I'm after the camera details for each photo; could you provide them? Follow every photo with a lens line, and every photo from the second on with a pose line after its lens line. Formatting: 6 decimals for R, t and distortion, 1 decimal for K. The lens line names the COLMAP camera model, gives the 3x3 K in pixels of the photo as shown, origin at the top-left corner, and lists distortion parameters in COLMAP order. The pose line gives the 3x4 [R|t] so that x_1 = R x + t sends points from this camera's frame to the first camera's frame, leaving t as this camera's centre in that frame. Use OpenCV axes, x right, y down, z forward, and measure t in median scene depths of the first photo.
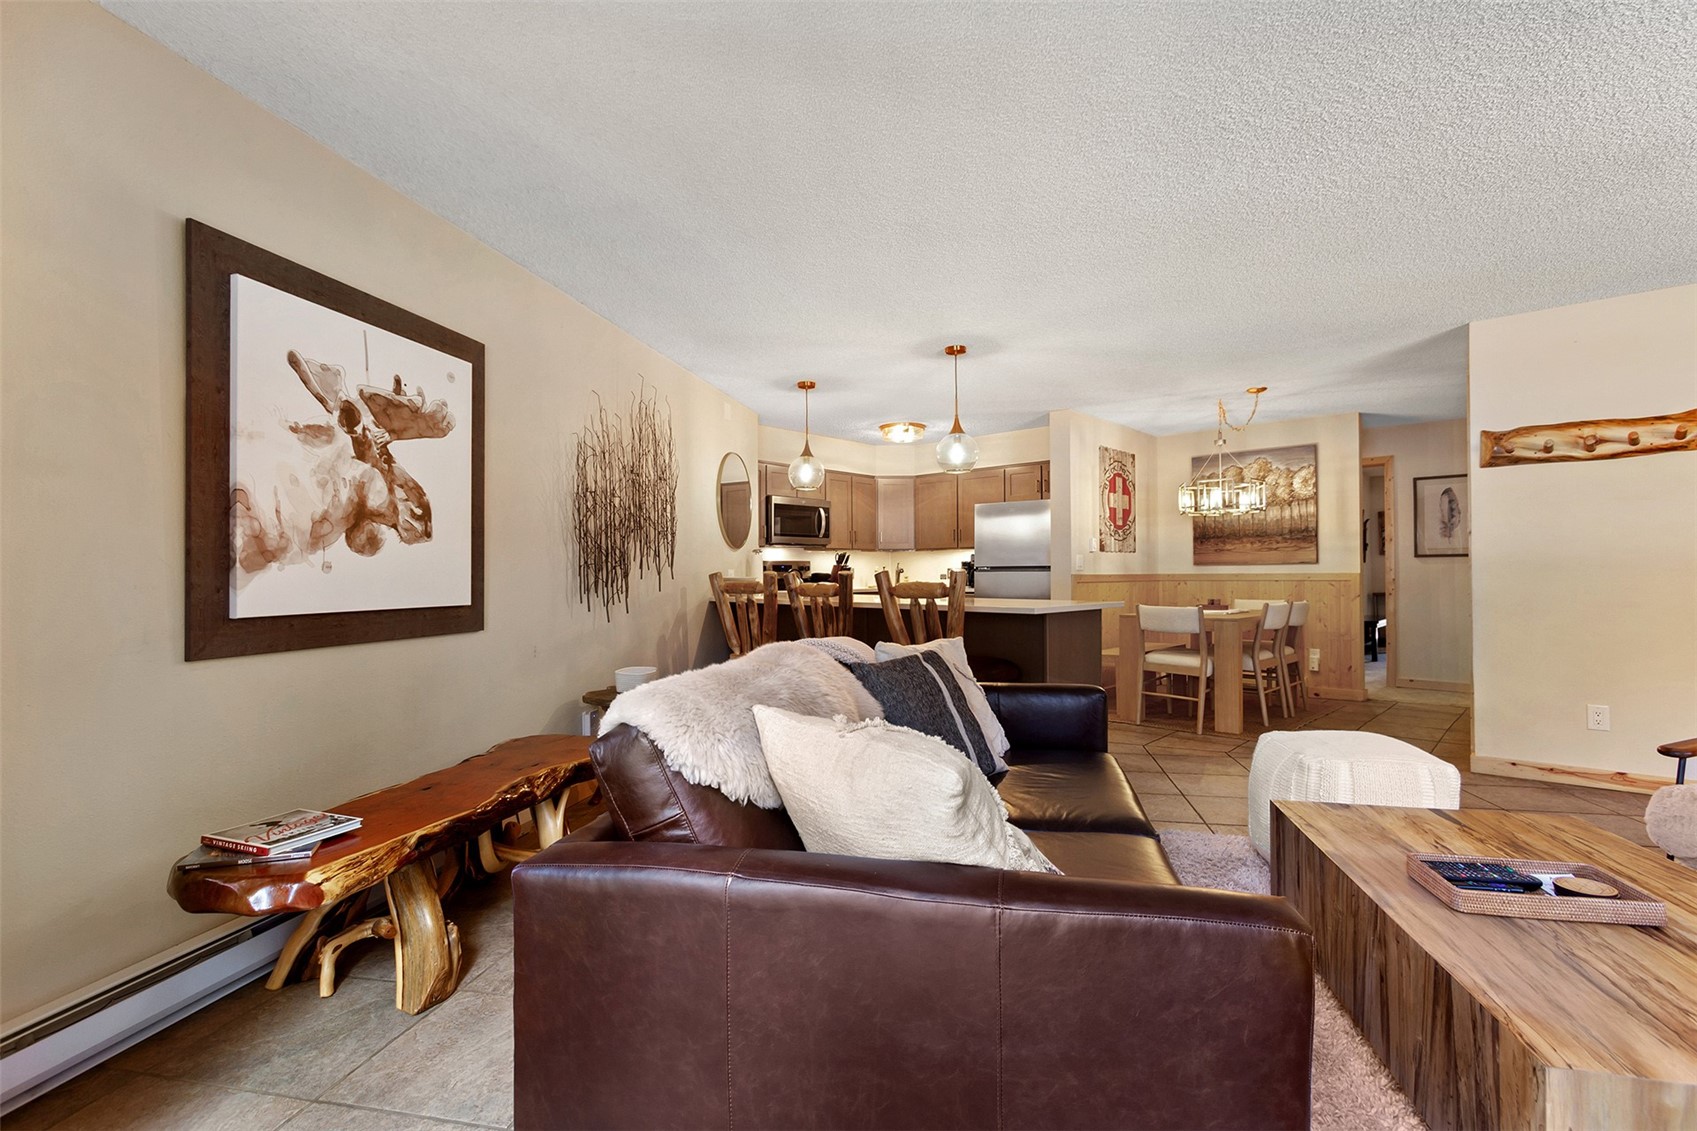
lens RADIAL K [[790.8, 0, 844.2], [0, 790.8, 575.6], [0, 0, 1]] dist [0.008652, -0.000663]
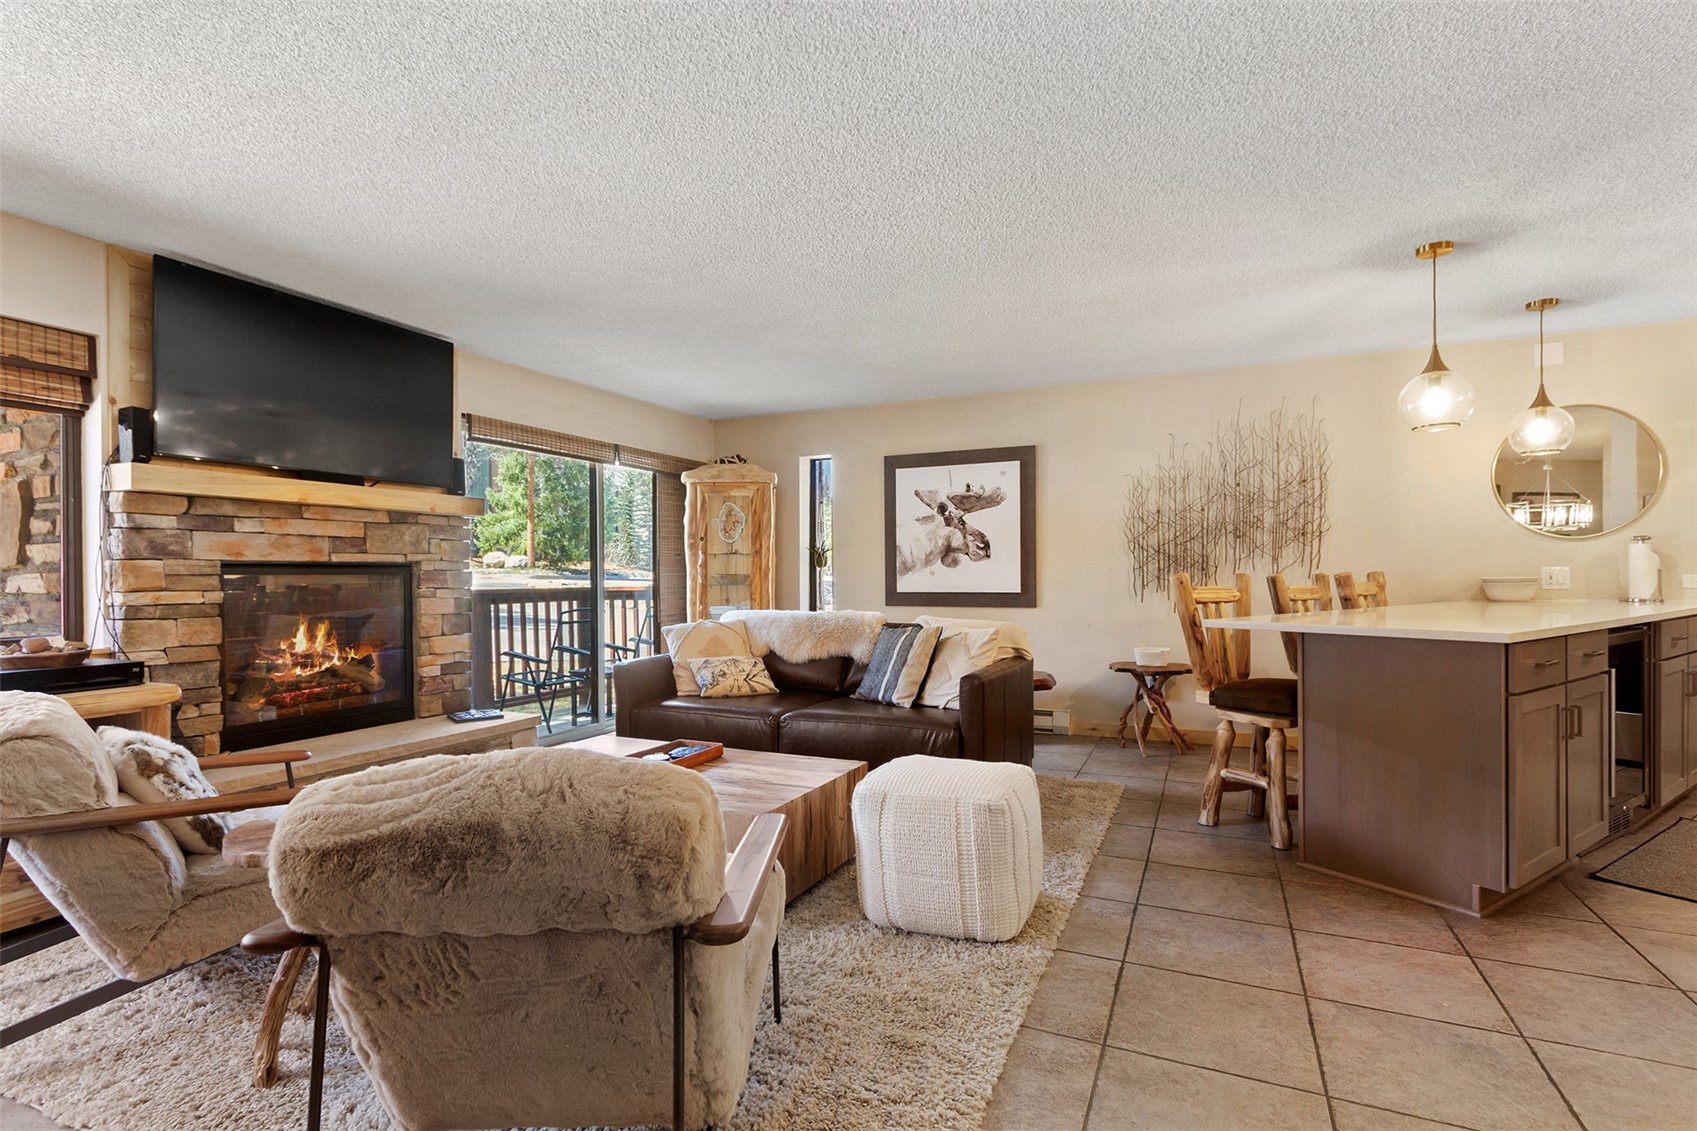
lens RADIAL K [[818.5, 0, 836.6], [0, 818.5, 581.0], [0, 0, 1]] dist [0.002217, 0.000264]
pose [[-0.227183, 0.015671, -0.973726, 0.932223], [0.007120, 0.999871, 0.014431, -0.012646], [0.973826, -0.003655, -0.227265, 0.642970]]
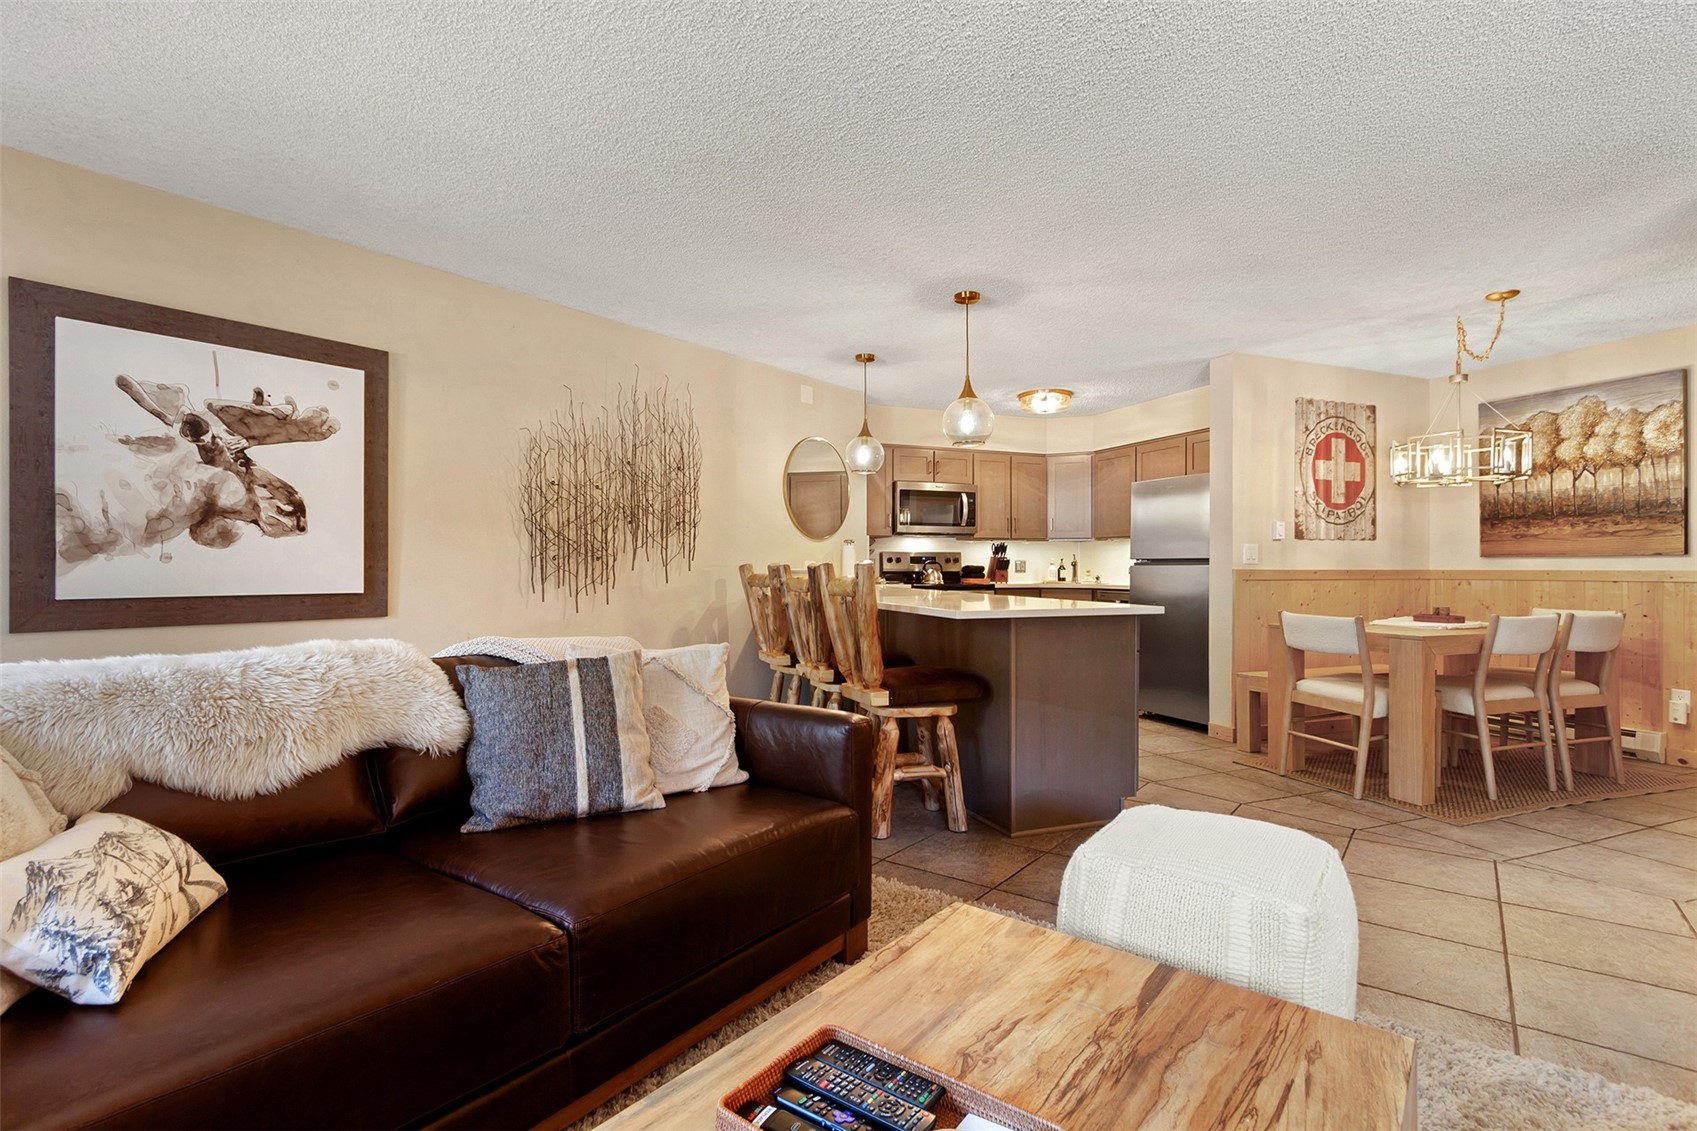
lens RADIAL K [[816.6, 0, 845.4], [0, 816.6, 572.4], [0, 0, 1]] dist [0.005569, -0.000701]
pose [[0.904114, 0.009624, -0.427183, 0.384742], [-0.007153, 0.999947, 0.007391, -0.002601], [0.427231, -0.003626, 0.904135, 0.168235]]
